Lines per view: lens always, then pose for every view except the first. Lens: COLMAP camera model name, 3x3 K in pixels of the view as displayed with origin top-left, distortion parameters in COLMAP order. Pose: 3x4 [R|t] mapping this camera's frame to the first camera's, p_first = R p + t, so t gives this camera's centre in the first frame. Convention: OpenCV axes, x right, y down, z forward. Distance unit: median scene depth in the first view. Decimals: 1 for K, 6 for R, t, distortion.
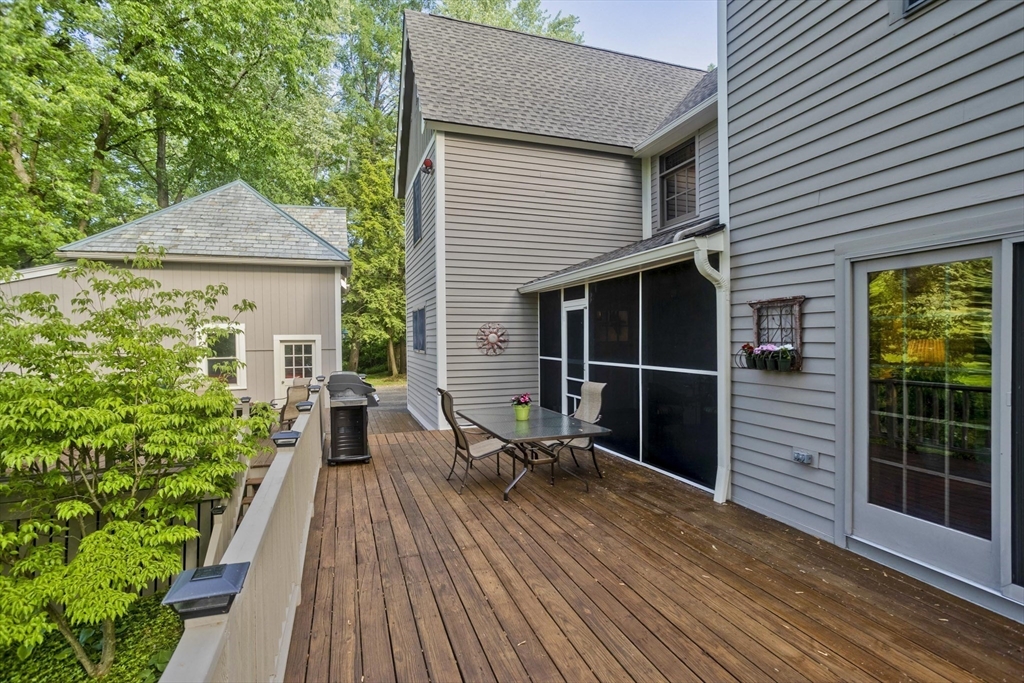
lens RADIAL K [[509.2, 0, 508.0], [0, 509.2, 343.3], [0, 0, 1]] dist [-0.002784, 0.009784]
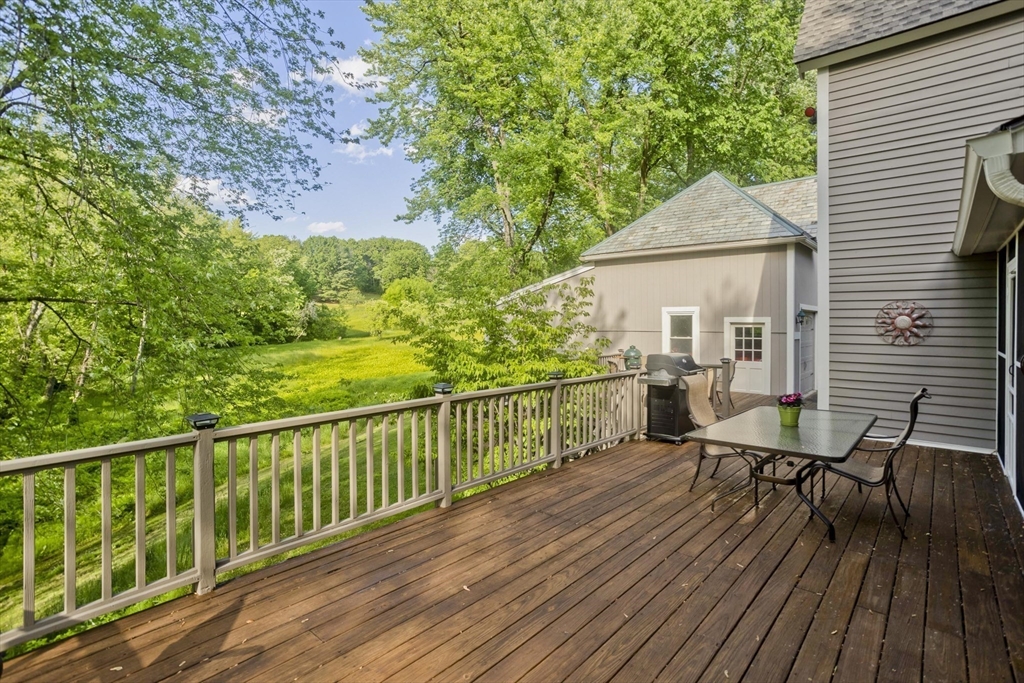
lens RADIAL K [[509.2, 0, 505.8], [0, 509.2, 322.6], [0, 0, 1]] dist [-0.002784, 0.009784]
pose [[0.519537, 0.012939, -0.854350, 0.295410], [-0.018727, 0.999818, 0.003754, -0.001357], [0.854242, 0.014049, 0.519685, 0.140212]]
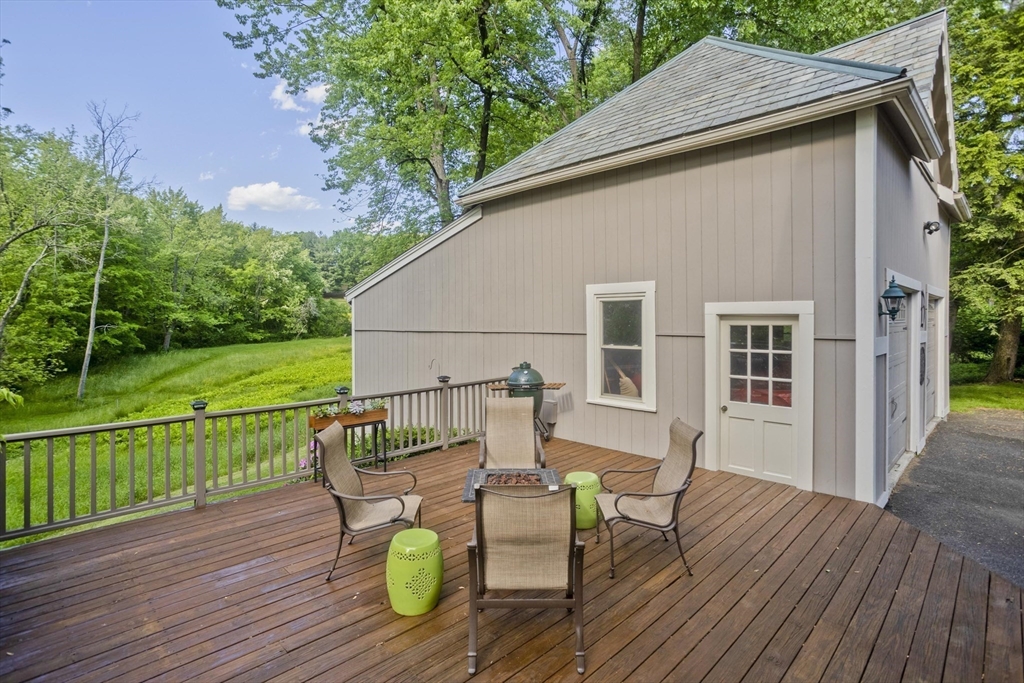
lens RADIAL K [[509.2, 0, 505.9], [0, 509.2, 317.7], [0, 0, 1]] dist [-0.002784, 0.009784]
pose [[0.453474, 0.009873, -0.891215, -0.208272], [-0.013774, 0.999897, 0.004069, -0.003453], [0.891163, 0.010430, 0.453563, 0.989563]]
